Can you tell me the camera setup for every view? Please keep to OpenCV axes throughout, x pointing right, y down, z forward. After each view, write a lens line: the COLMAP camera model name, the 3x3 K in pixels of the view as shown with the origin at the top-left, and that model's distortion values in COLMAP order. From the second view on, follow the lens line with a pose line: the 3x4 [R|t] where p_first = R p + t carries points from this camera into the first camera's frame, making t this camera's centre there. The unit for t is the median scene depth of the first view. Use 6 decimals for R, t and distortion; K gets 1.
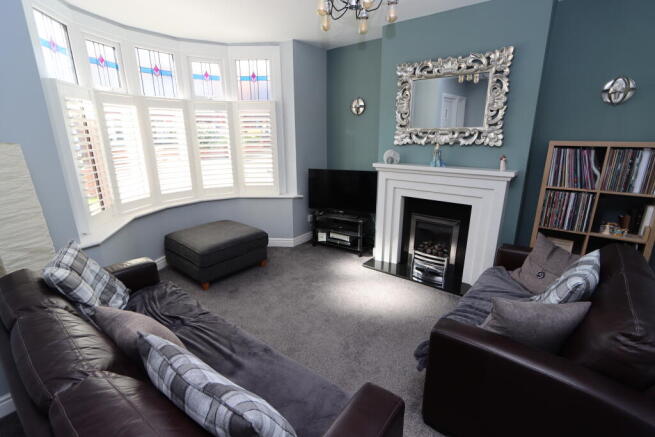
lens RADIAL K [[306.3, 0, 326.4], [0, 306.3, 219.4], [0, 0, 1]] dist [-0.014711, 0.002262]
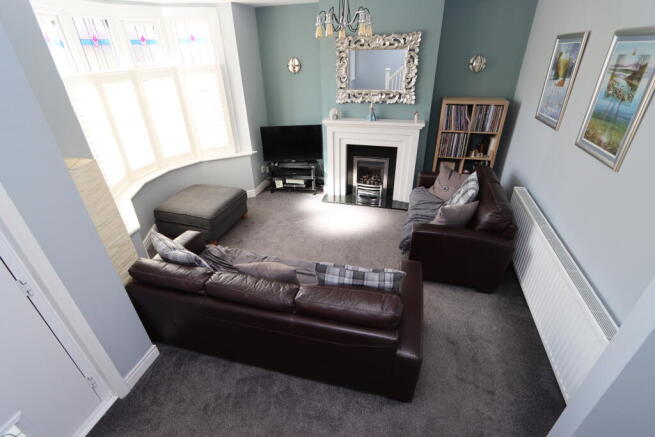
lens RADIAL K [[306.3, 0, 326.9], [0, 306.3, 218.9], [0, 0, 1]] dist [-0.014711, 0.002262]
pose [[0.918424, -0.209008, 0.335878, -0.378241], [0.125302, 0.959015, 0.254146, -0.127152], [-0.375230, -0.191328, 0.906971, -0.246067]]
